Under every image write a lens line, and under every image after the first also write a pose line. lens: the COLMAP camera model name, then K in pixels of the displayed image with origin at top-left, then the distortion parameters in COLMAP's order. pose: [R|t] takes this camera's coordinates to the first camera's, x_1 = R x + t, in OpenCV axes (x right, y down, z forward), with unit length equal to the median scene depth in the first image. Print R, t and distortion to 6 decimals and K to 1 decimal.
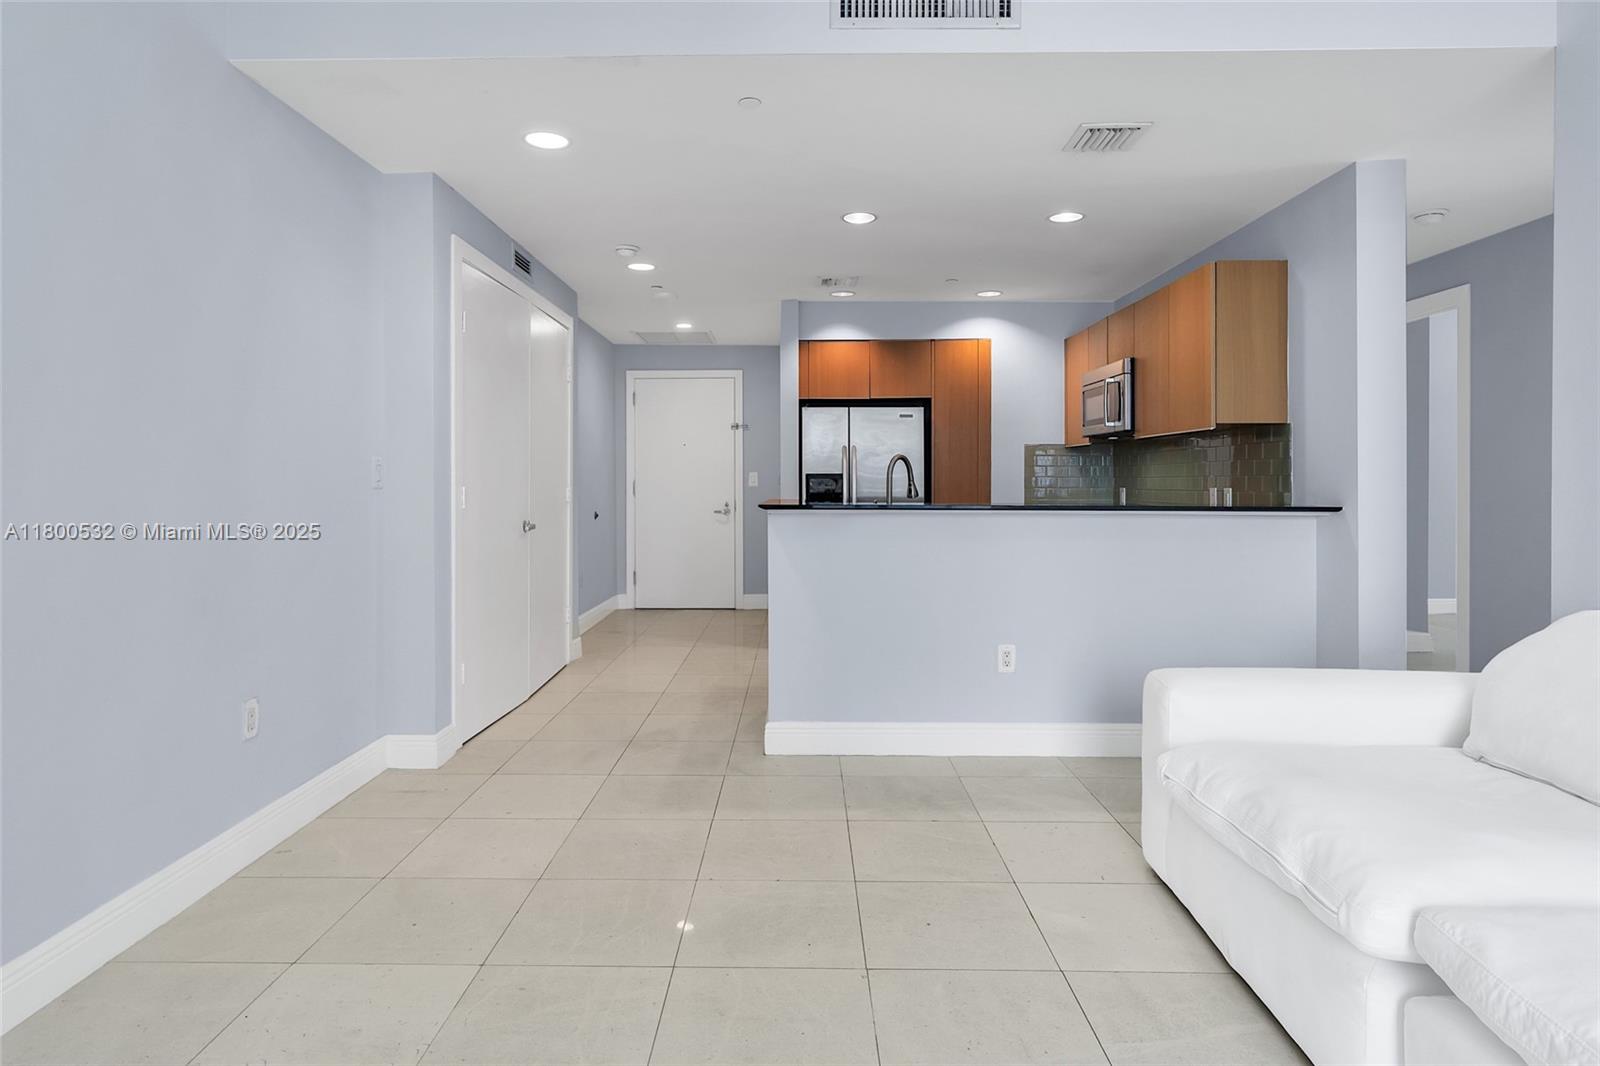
lens RADIAL K [[887.3, 0, 786.9], [0, 887.3, 460.6], [0, 0, 1]] dist [-0.000675, -0.000062]
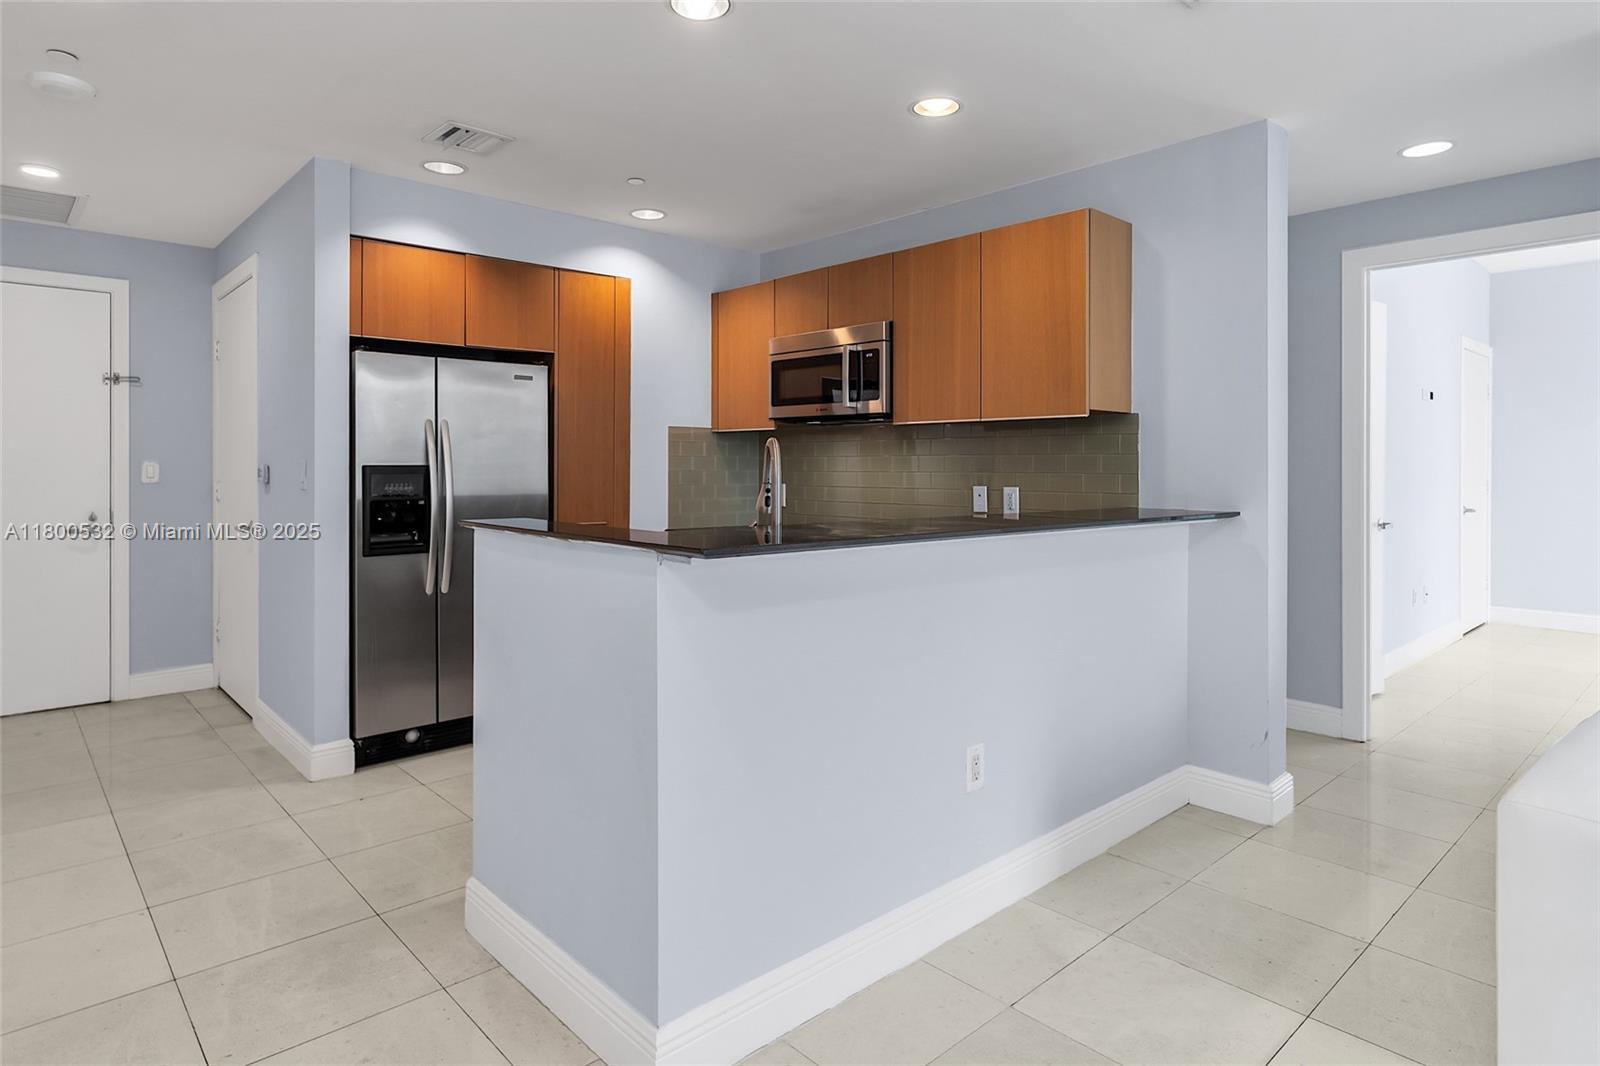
lens RADIAL K [[887.3, 0, 786.9], [0, 887.3, 460.6], [0, 0, 1]] dist [-0.000675, -0.000062]
pose [[0.730861, 0.004314, 0.682513, -0.170580], [-0.016641, 0.999795, 0.011501, 0.000231], [-0.682324, -0.019763, 0.730783, 0.384905]]
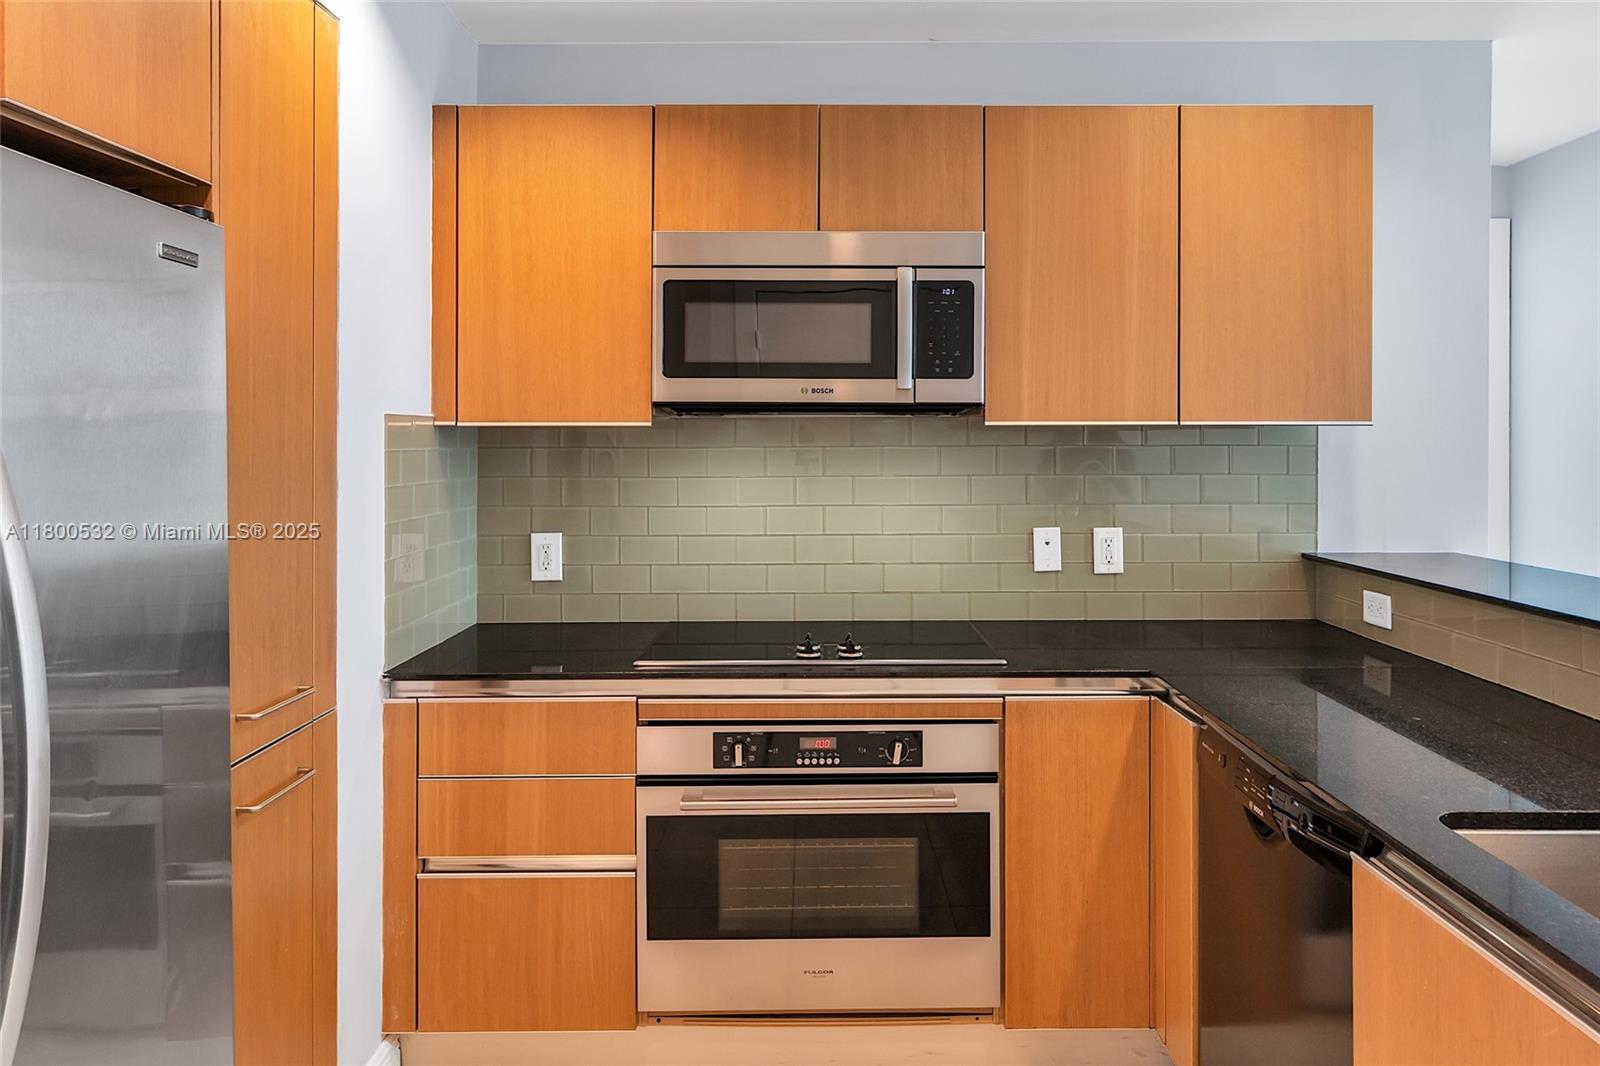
lens RADIAL K [[1095.1, 0, 804.0], [0, 1095.1, 427.0], [0, 0, 1]] dist [-0.003960, -0.001994]
pose [[-0.012655, 0.006003, 0.999902, -0.104158], [-0.019458, 0.999791, -0.006249, -0.014563], [-0.999731, -0.019535, -0.012536, 0.865409]]
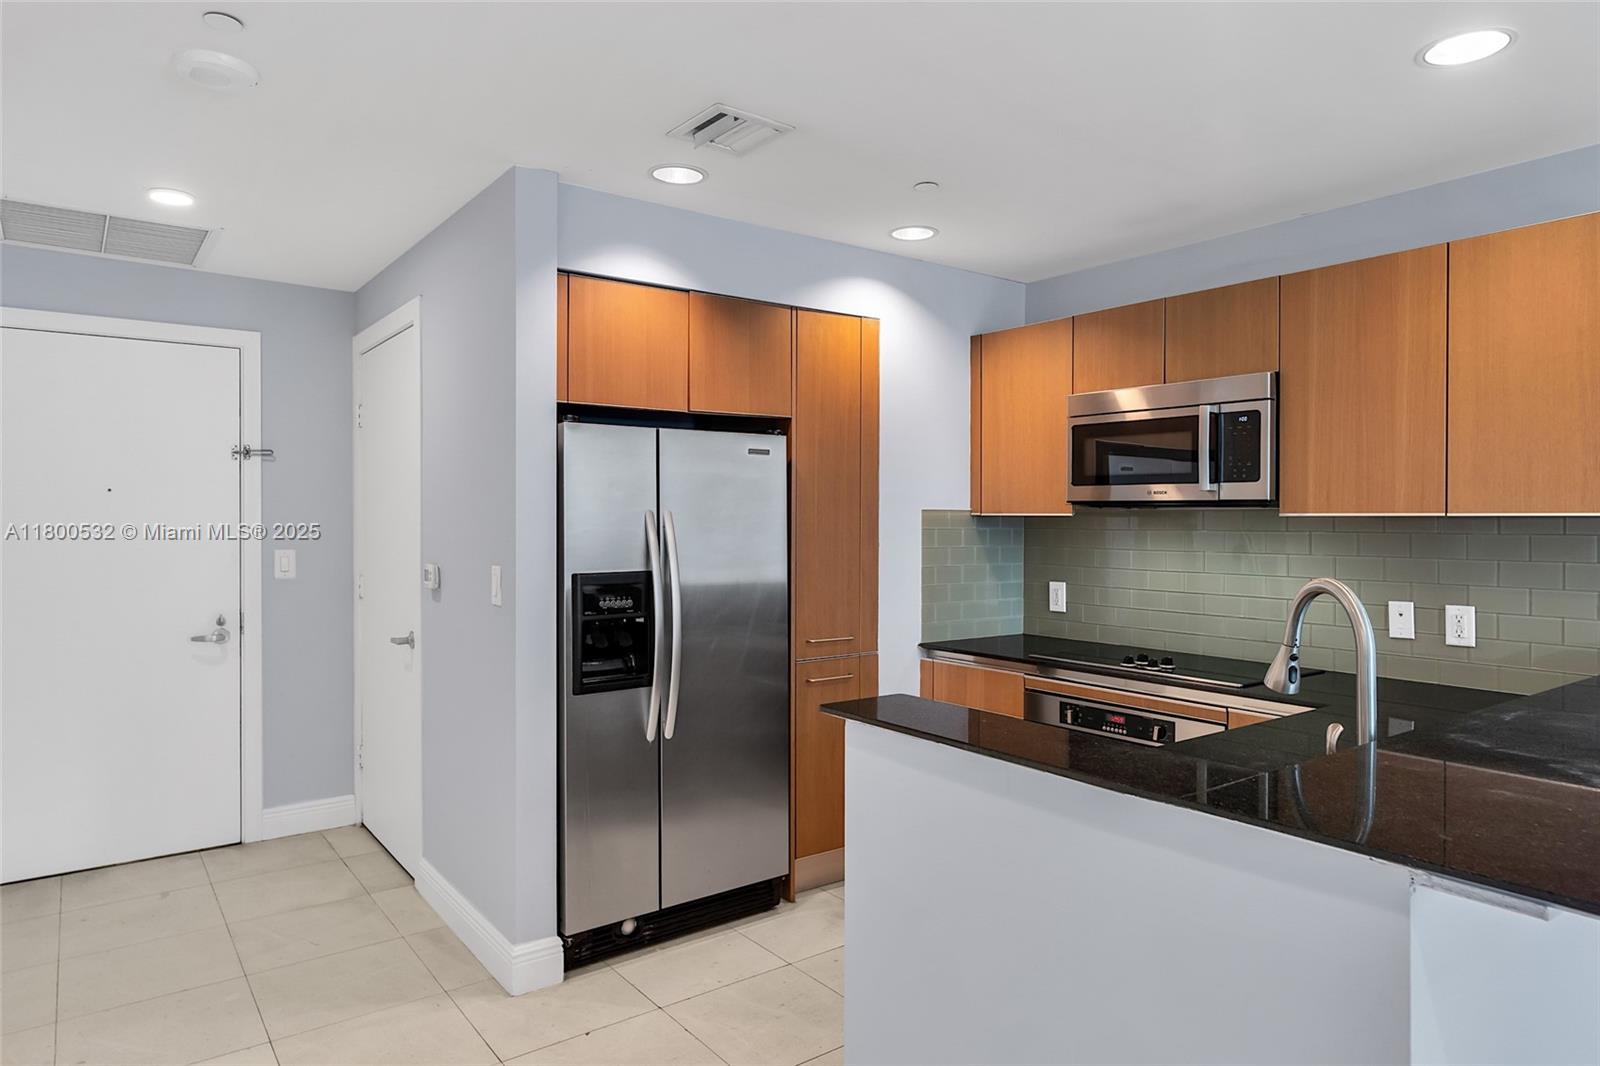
lens RADIAL K [[966.1, 0, 795.8], [0, 966.1, 516.4], [0, 0, 1]] dist [-0.001371, -0.000484]
pose [[0.791734, 0.001537, 0.610864, -0.181306], [-0.015292, 0.999733, 0.017306, -0.023663], [-0.610674, -0.023043, 0.791547, 0.554273]]
